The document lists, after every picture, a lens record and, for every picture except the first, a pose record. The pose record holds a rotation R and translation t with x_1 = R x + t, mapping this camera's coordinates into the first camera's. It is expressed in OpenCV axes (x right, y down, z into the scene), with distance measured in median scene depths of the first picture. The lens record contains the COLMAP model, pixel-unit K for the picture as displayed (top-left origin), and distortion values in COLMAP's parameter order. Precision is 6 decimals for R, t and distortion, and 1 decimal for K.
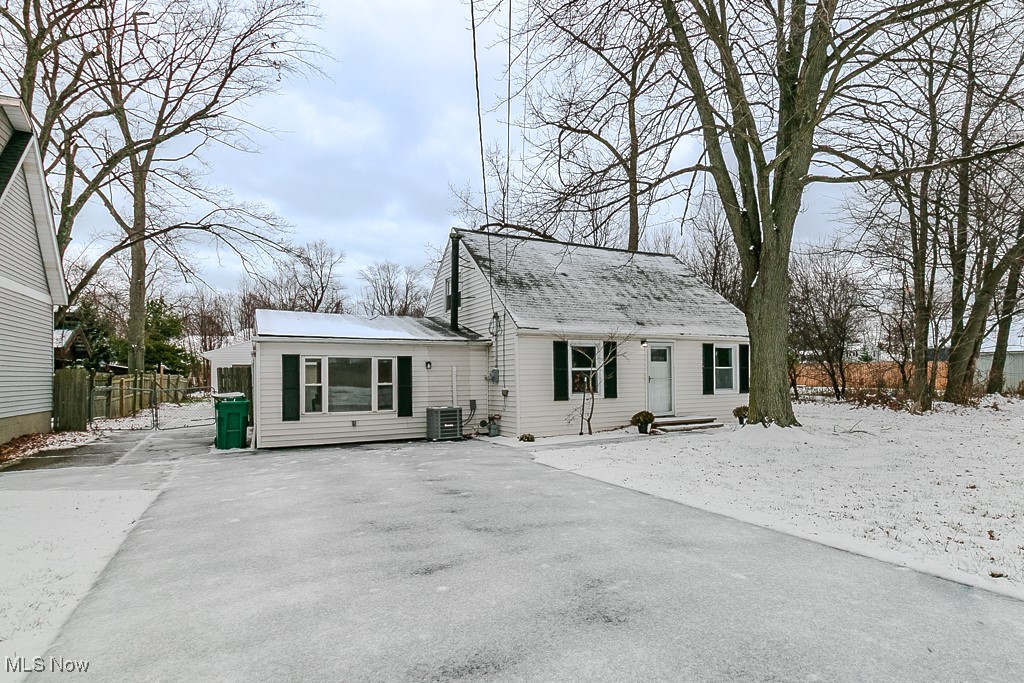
lens RADIAL K [[478.6, 0, 516.0], [0, 478.6, 368.4], [0, 0, 1]] dist [-0.000188, -0.000162]
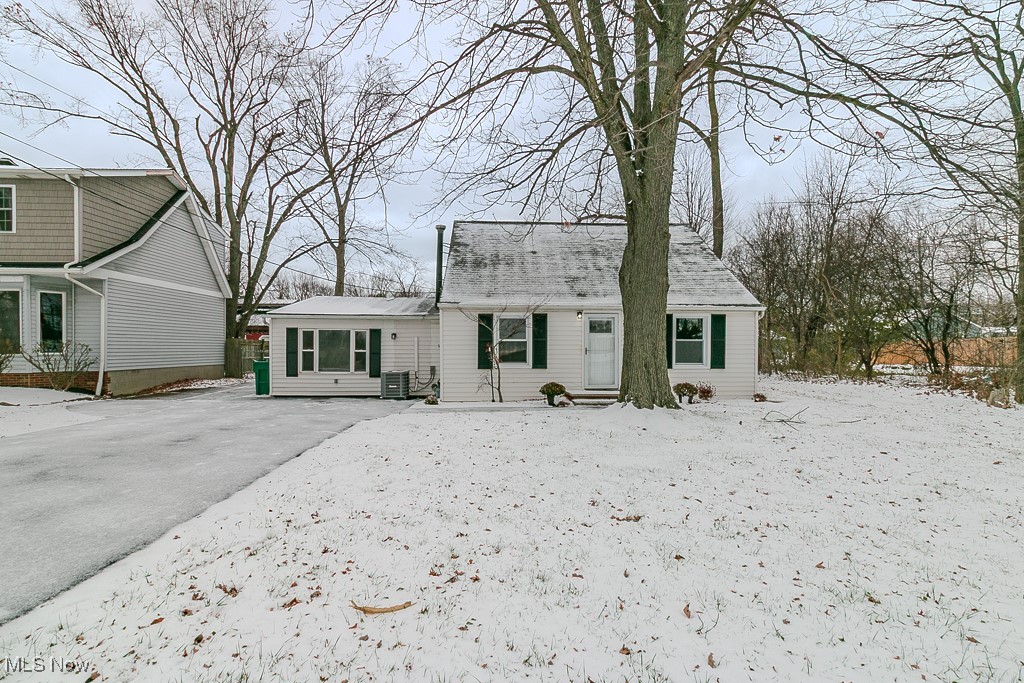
lens RADIAL K [[389.3, 0, 512.0], [0, 389.3, 341.5], [0, 0, 1]] dist [0.000437, 0.000009]
pose [[0.919632, 0.007361, -0.392713, 0.489094], [-0.006780, 0.999973, 0.002867, 0.002230], [0.392724, 0.000026, 0.919657, 0.213723]]
